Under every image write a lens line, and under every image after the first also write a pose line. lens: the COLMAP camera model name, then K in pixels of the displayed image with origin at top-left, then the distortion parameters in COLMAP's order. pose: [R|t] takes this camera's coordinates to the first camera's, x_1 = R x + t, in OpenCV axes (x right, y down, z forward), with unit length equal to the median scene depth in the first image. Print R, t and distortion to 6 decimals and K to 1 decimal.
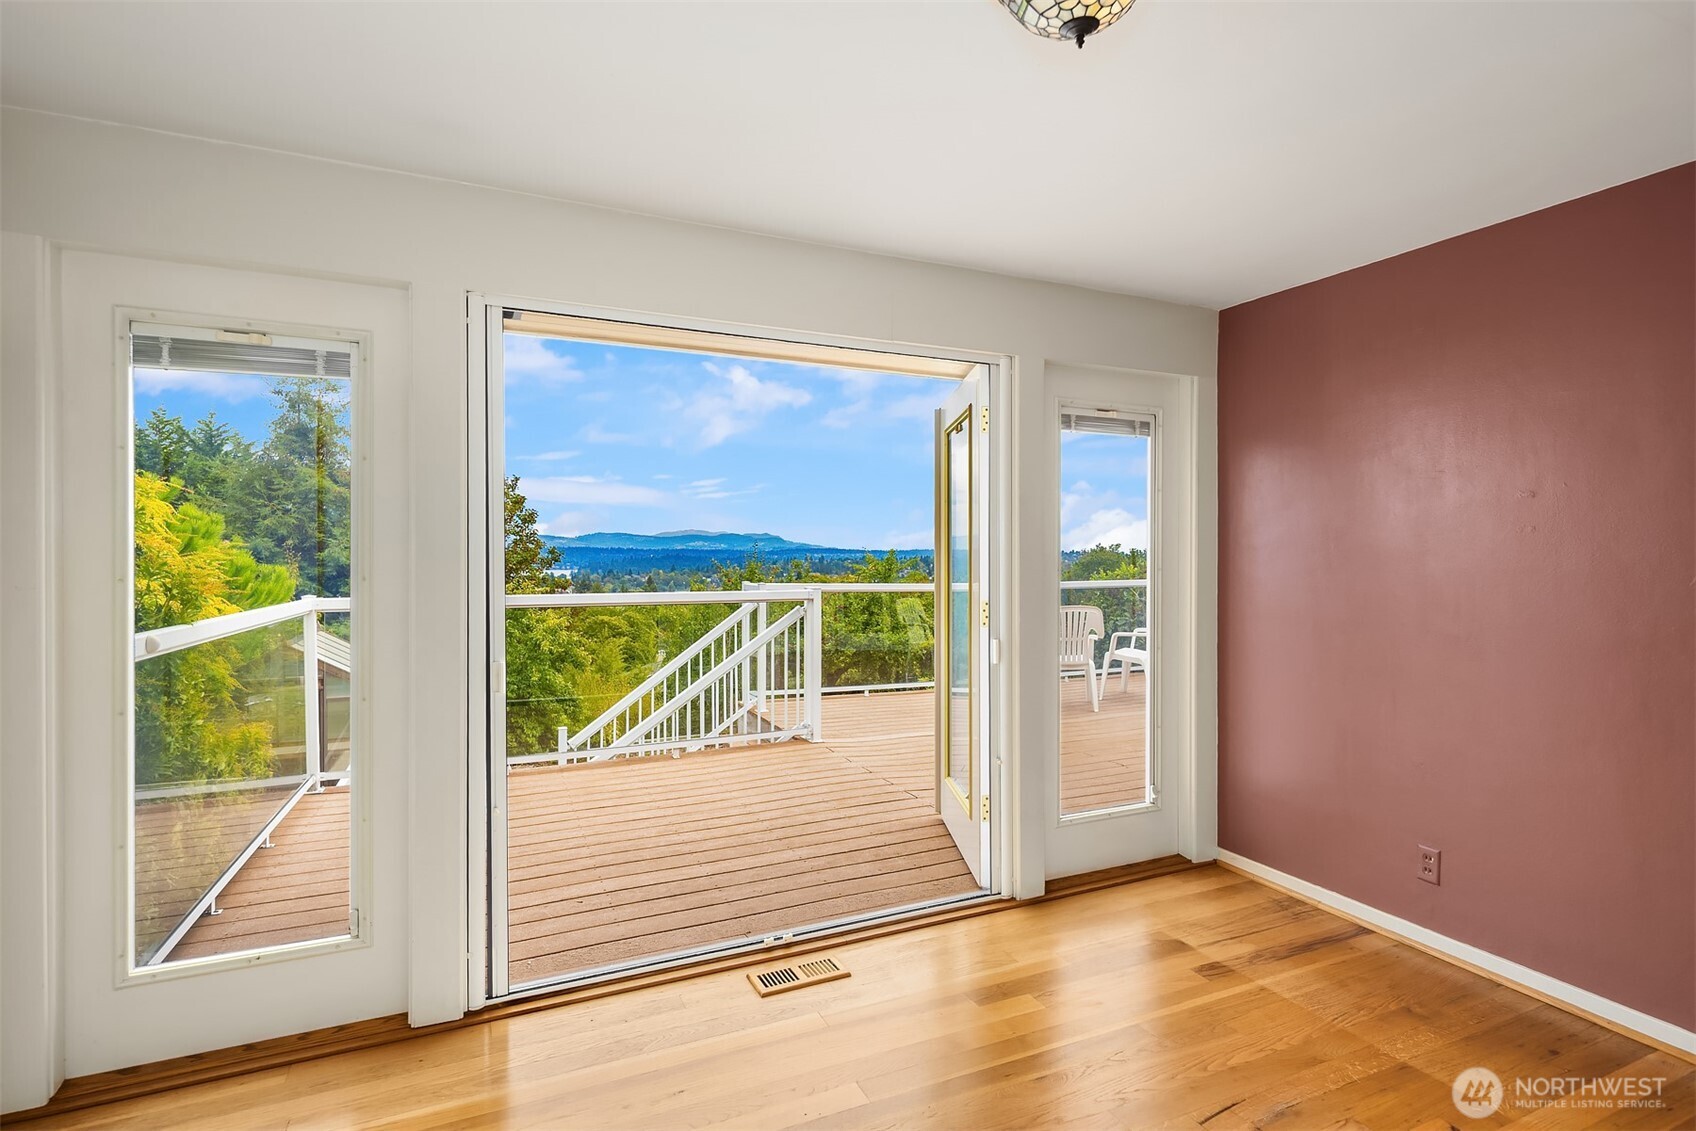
lens RADIAL K [[814.4, 0, 857.1], [0, 814.4, 553.9], [0, 0, 1]] dist [0.000907, -0.001675]
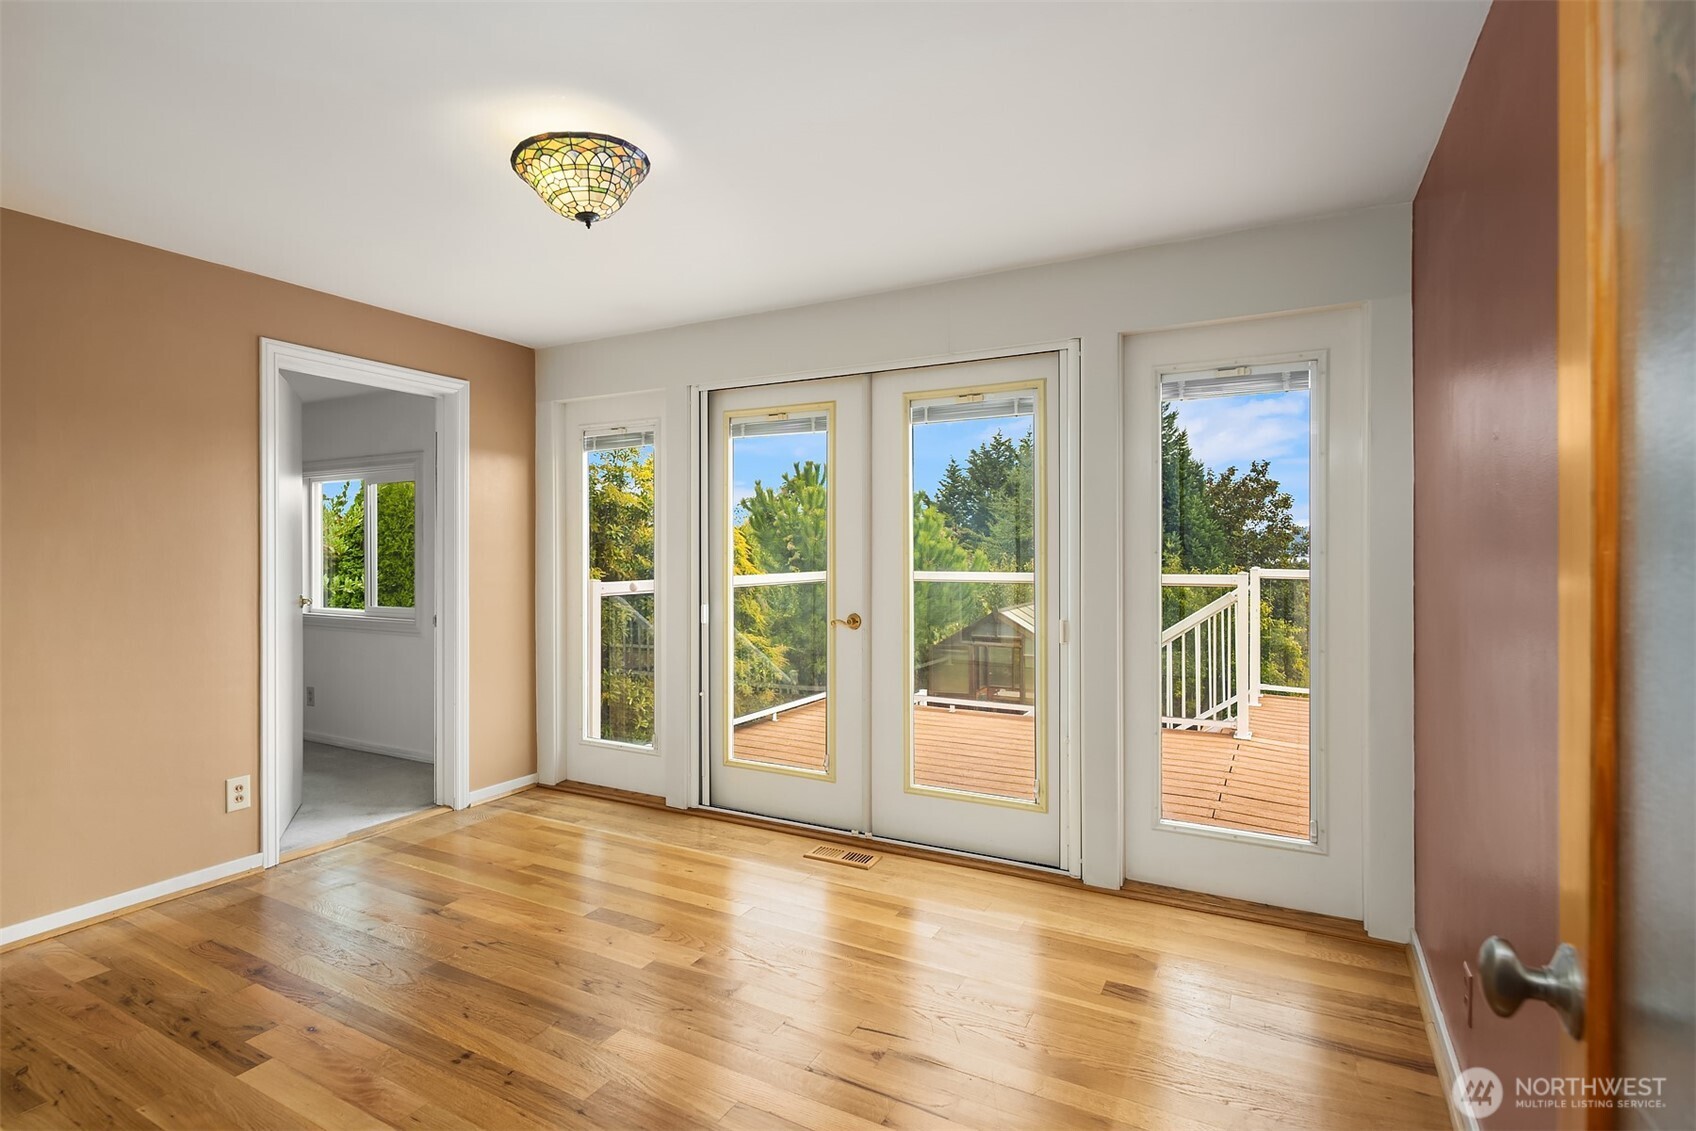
lens RADIAL K [[814.4, 0, 855.8], [0, 814.4, 551.7], [0, 0, 1]] dist [0.000907, -0.001675]
pose [[0.616384, 0.002241, -0.787443, 0.732247], [0.008379, 0.999921, 0.009404, 0.006540], [0.787401, -0.012395, 0.616316, 0.152120]]
